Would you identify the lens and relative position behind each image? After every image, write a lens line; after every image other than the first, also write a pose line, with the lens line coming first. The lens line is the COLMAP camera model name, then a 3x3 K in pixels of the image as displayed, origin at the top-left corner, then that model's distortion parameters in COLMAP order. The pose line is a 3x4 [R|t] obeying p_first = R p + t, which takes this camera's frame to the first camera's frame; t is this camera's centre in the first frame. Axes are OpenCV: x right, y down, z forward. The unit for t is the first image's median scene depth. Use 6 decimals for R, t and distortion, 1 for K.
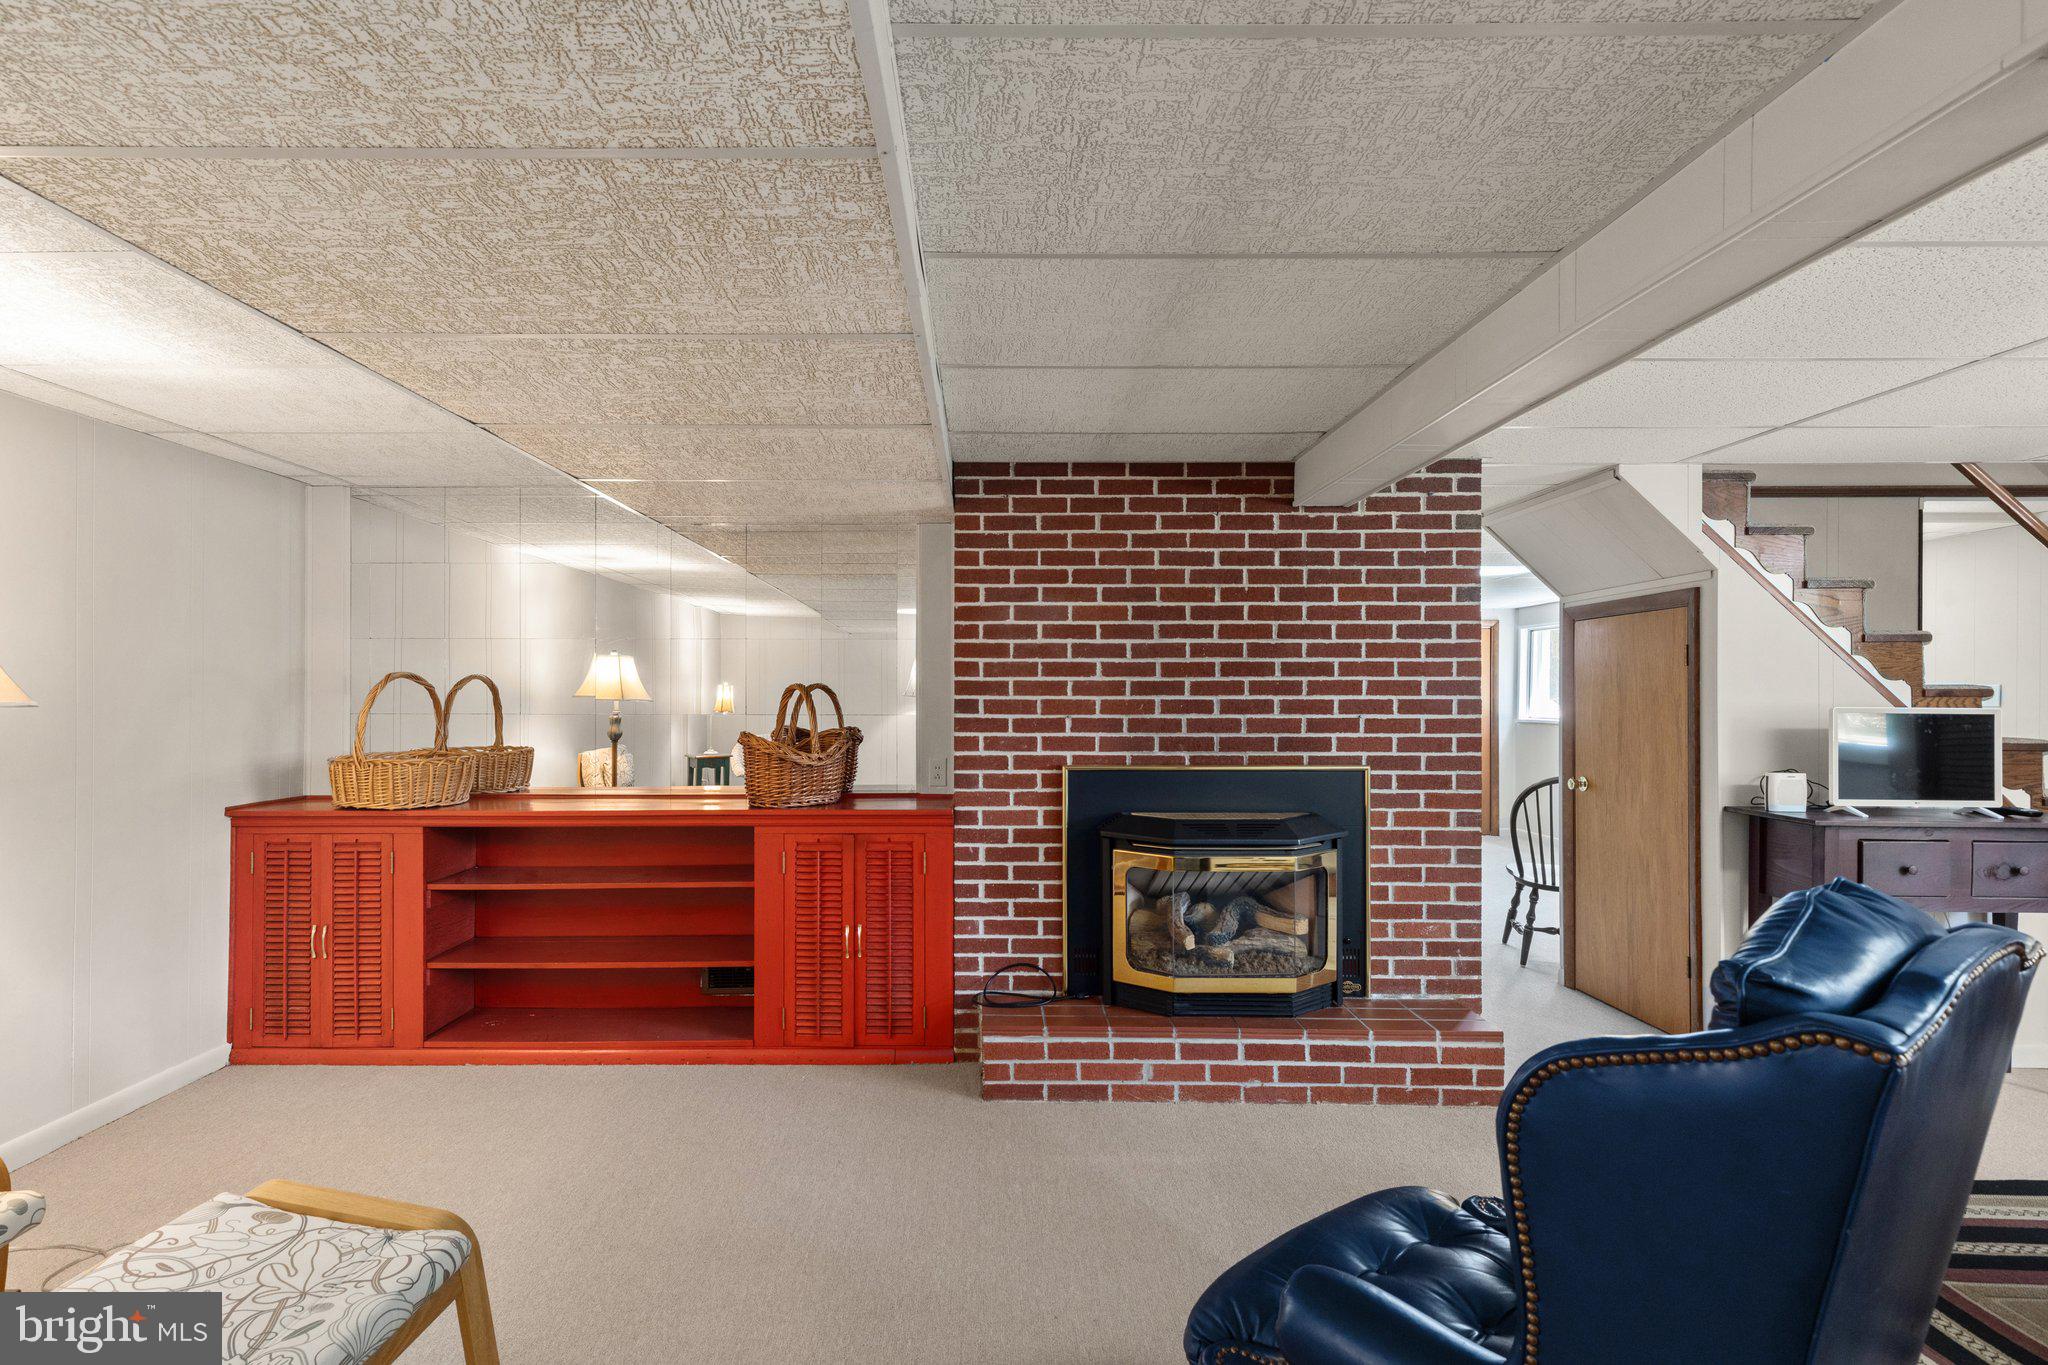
lens RADIAL K [[945.7, 0, 1009.5], [0, 945.7, 693.4], [0, 0, 1]] dist [0.008889, -0.001388]
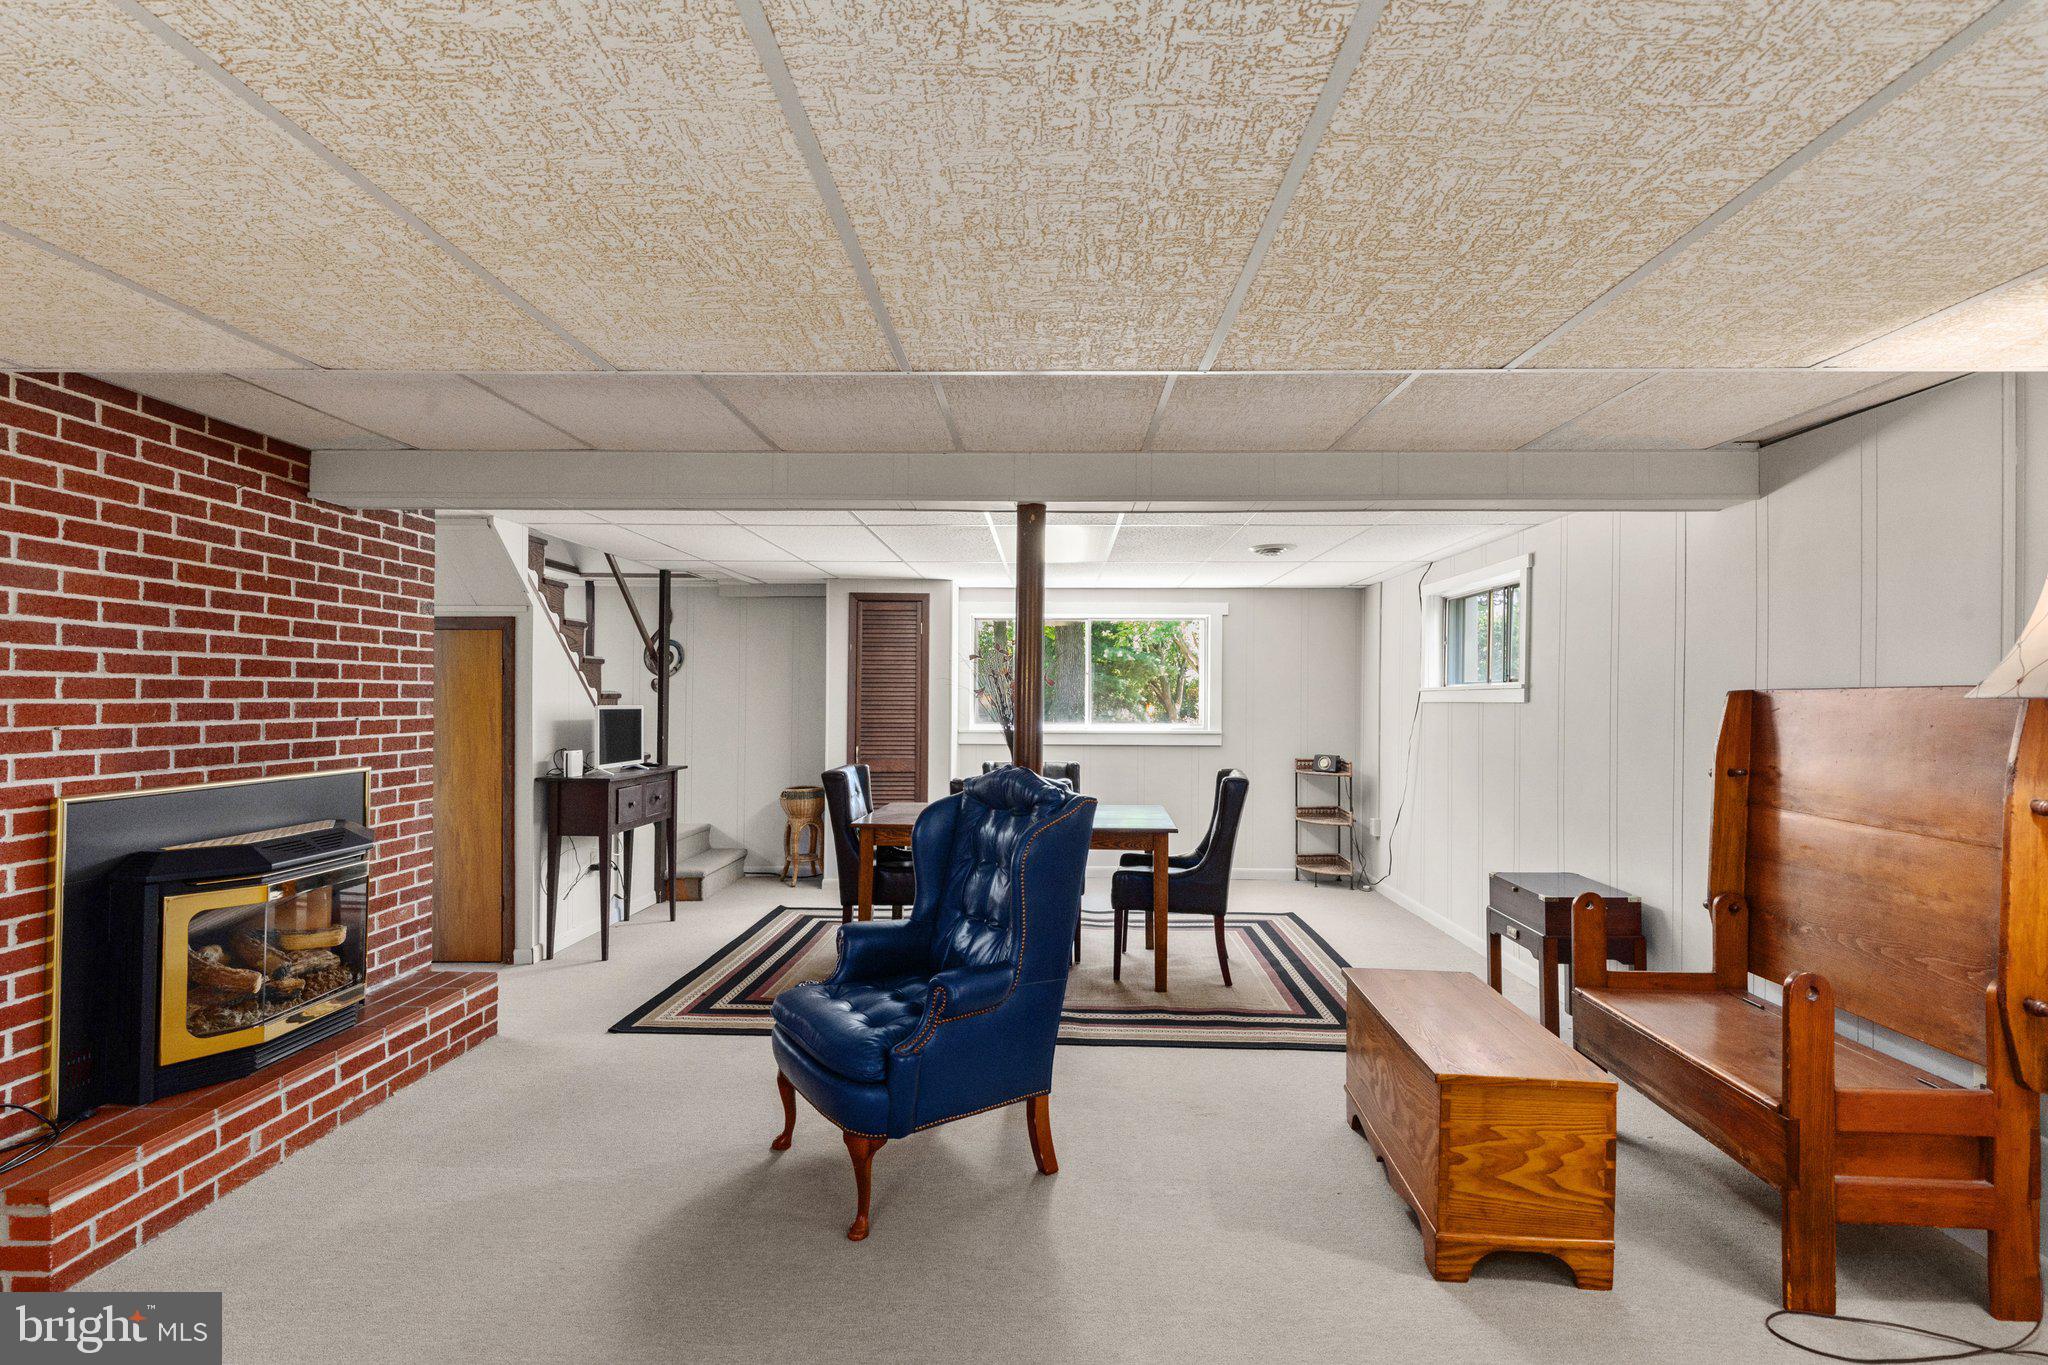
lens RADIAL K [[945.7, 0, 1012.3], [0, 945.7, 691.2], [0, 0, 1]] dist [0.008889, -0.001388]
pose [[0.032525, 0.007038, 0.999446, -0.620754], [-0.007483, 0.999949, -0.006798, -0.003462], [-0.999443, -0.007258, 0.032576, 0.268446]]
